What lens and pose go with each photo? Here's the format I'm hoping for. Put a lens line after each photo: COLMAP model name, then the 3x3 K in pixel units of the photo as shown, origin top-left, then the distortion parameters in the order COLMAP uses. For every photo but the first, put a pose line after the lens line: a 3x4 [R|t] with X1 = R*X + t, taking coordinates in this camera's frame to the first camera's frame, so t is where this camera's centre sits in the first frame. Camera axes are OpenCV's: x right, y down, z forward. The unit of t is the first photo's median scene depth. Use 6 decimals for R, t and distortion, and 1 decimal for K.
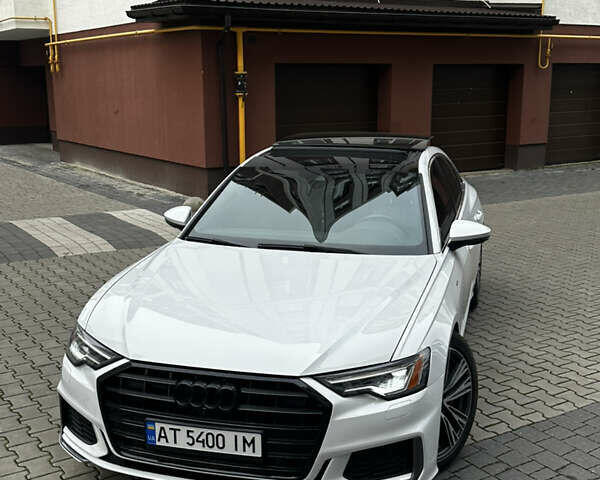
lens RADIAL K [[777.9, 0, 294.3], [0, 777.9, 238.2], [0, 0, 1]] dist [0.087722, 0.000000]
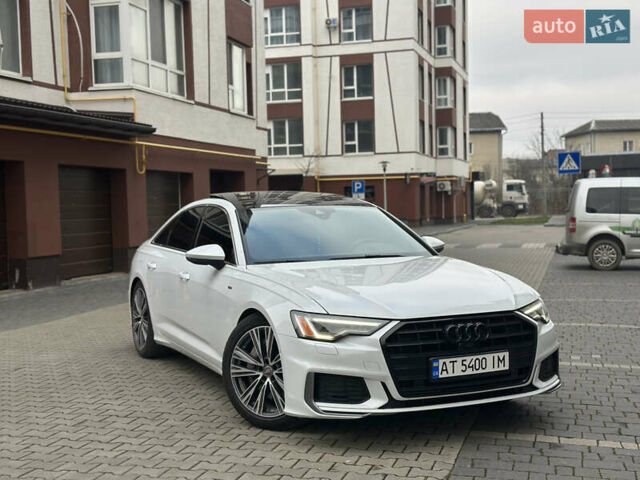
lens RADIAL K [[867.3, 0, 321.8], [0, 867.3, 241.2], [0, 0, 1]] dist [0.133132, 0.000000]
pose [[0.756987, -0.040994, 0.652142, -1.228312], [0.148499, 0.982708, -0.110599, 0.168124], [-0.636332, 0.180565, 0.749985, 0.000360]]
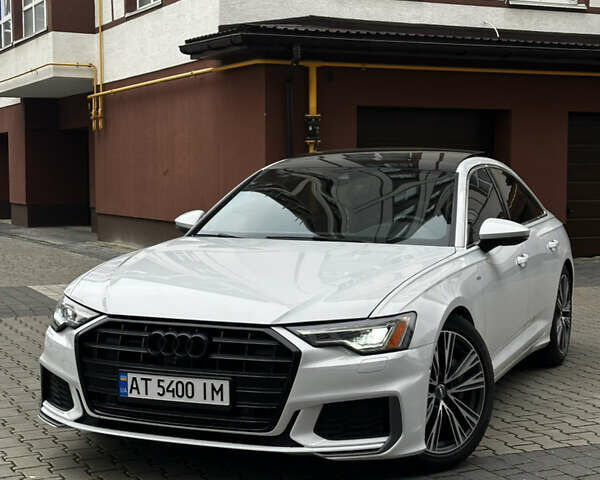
lens RADIAL K [[1092.5, 0, 297.9], [0, 1092.5, 239.8], [0, 0, 1]] dist [0.101538, 0.000000]
pose [[0.992672, 0.013520, -0.120080, 0.193748], [-0.029651, 0.990594, -0.133585, 0.240128], [0.117144, 0.136167, 0.983736, -0.347153]]
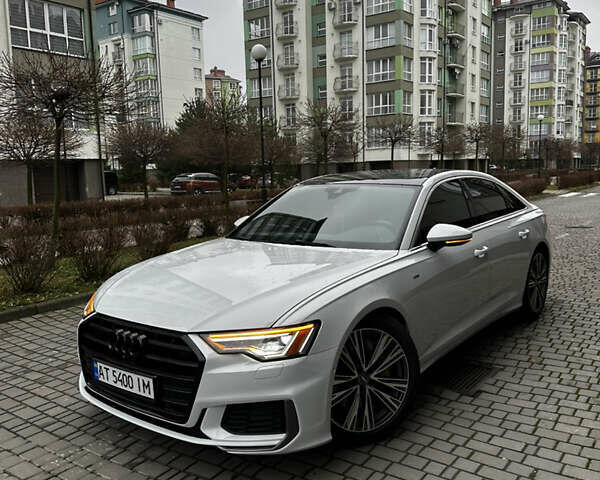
lens RADIAL K [[547.6, 0, 299.5], [0, 547.6, 237.0], [0, 0, 1]] dist [0.064074, 0.000000]
pose [[0.922270, 0.016479, -0.386195, 0.447620], [-0.045105, 0.996854, -0.065180, 0.077094], [0.383906, 0.077532, 0.920111, 0.285156]]
